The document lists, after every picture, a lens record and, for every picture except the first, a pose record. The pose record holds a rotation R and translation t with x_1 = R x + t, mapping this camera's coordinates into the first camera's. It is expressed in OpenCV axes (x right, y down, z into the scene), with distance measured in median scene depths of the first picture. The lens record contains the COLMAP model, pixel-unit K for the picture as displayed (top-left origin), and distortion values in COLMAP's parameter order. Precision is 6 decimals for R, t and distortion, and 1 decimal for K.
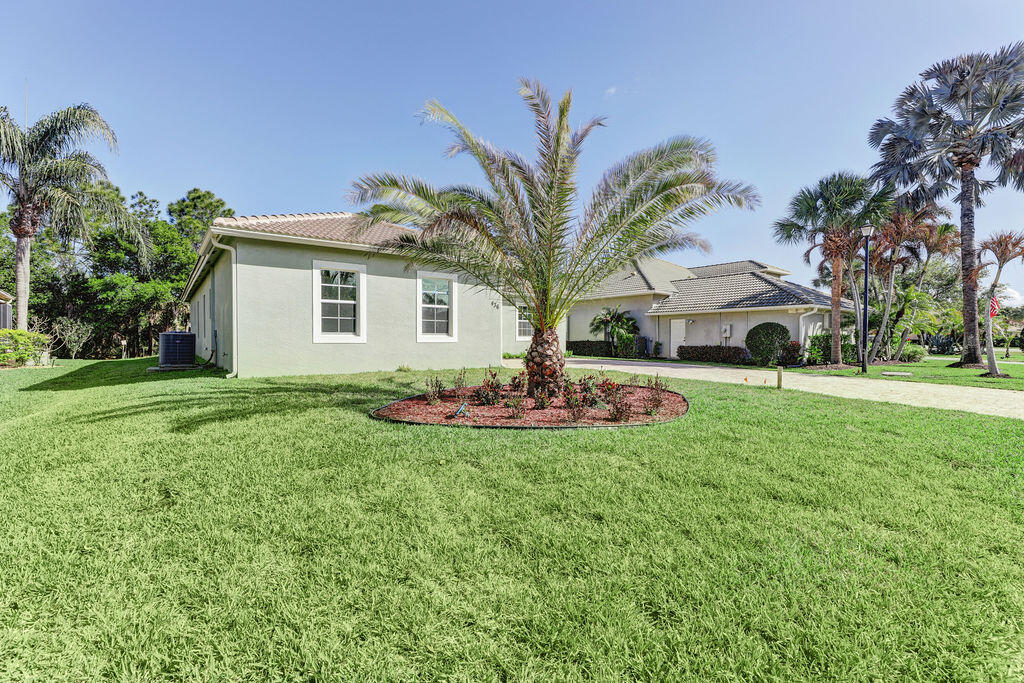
lens RADIAL K [[456.4, 0, 515.0], [0, 456.4, 342.2], [0, 0, 1]] dist [-0.000796, 0.002197]
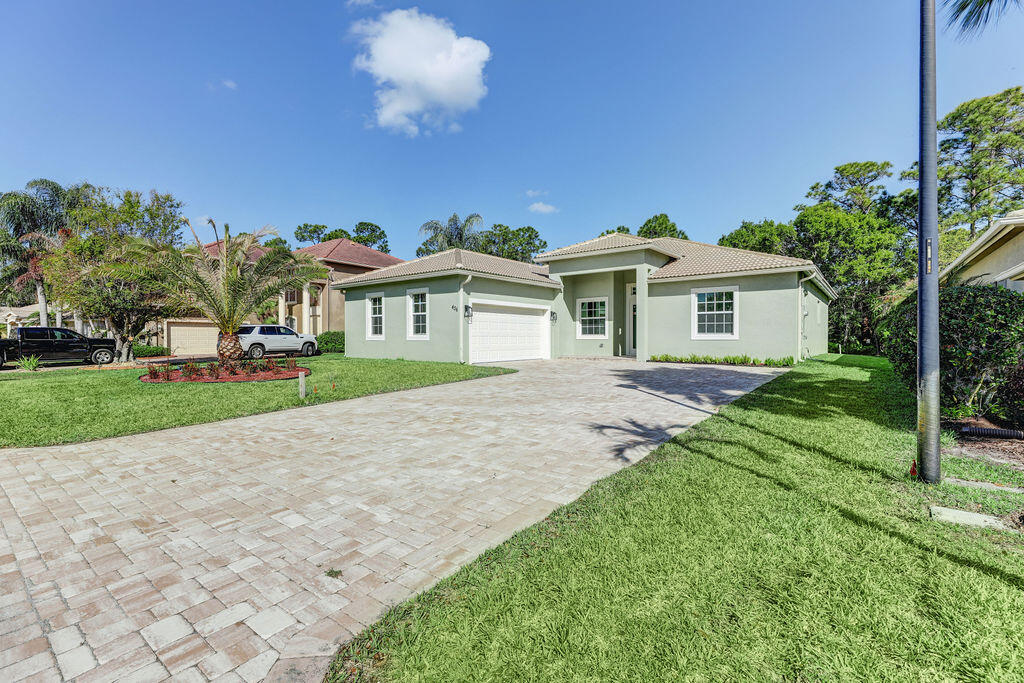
lens RADIAL K [[456.4, 0, 510.2], [0, 456.4, 342.1], [0, 0, 1]] dist [-0.000796, 0.002197]
pose [[0.248227, 0.008093, -0.968668, 0.959515], [-0.005254, 0.999962, 0.007008, -0.004383], [0.968688, 0.003350, 0.248260, 0.741547]]
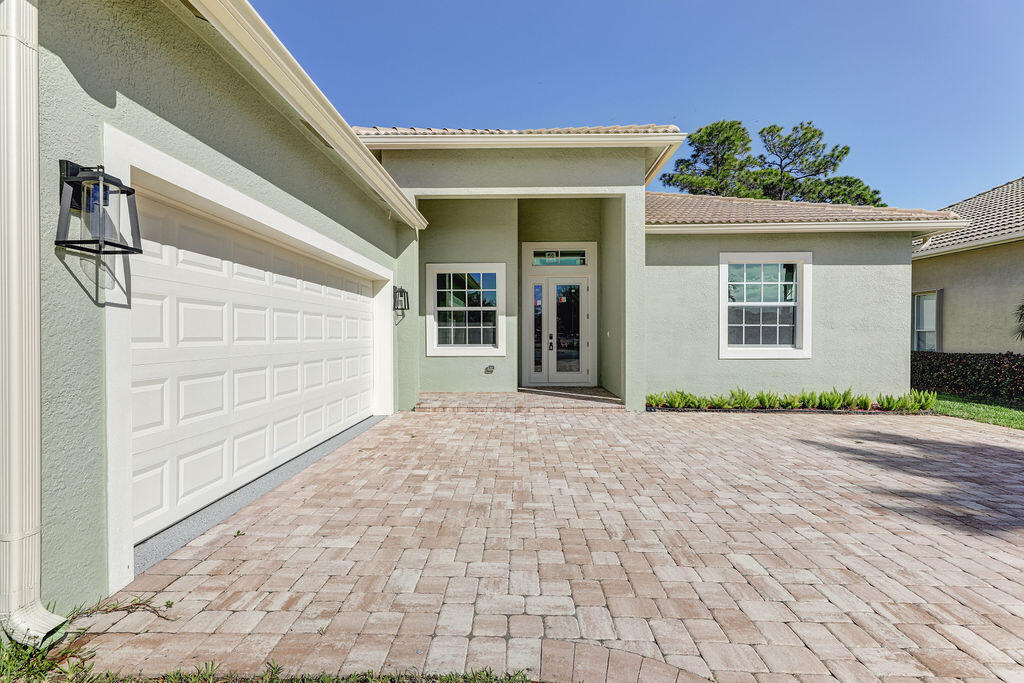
lens RADIAL K [[456.4, 0, 511.9], [0, 456.4, 339.1], [0, 0, 1]] dist [-0.000796, 0.002197]
pose [[0.784649, 0.001607, -0.619938, 0.142541], [-0.001384, 0.999999, 0.000840, -0.027659], [0.619938, 0.000199, 0.784651, 0.871406]]
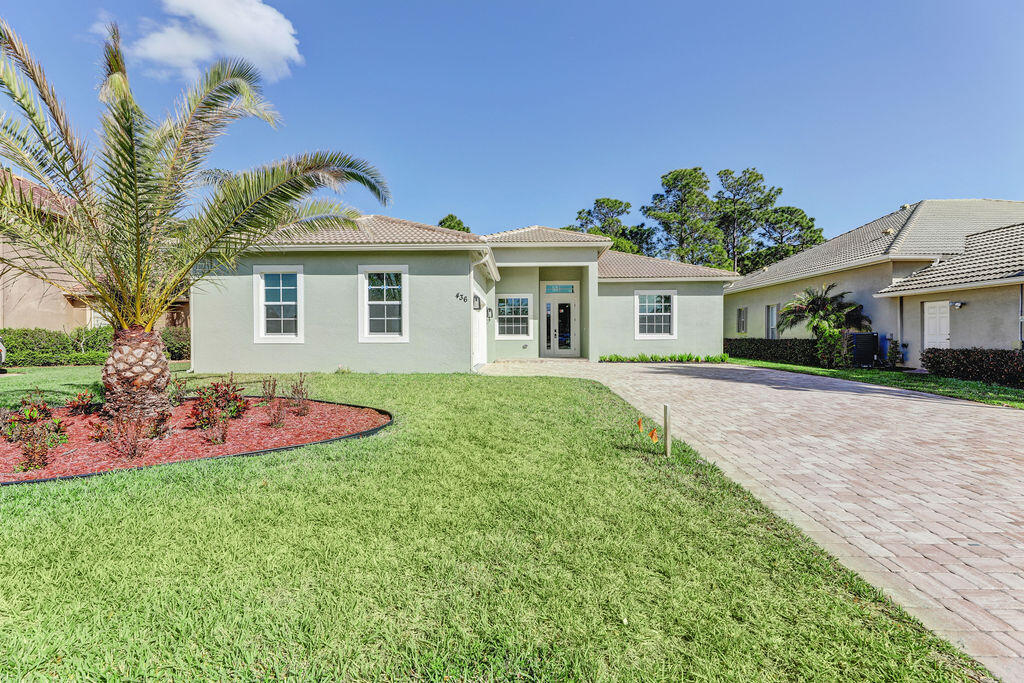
lens RADIAL K [[456.4, 0, 512.7], [0, 456.4, 340.2], [0, 0, 1]] dist [-0.000796, 0.002197]
pose [[0.784339, -0.001276, -0.620331, 0.468590], [0.000793, 0.999999, -0.001053, -0.002492], [0.620331, 0.000334, 0.784340, 0.359778]]
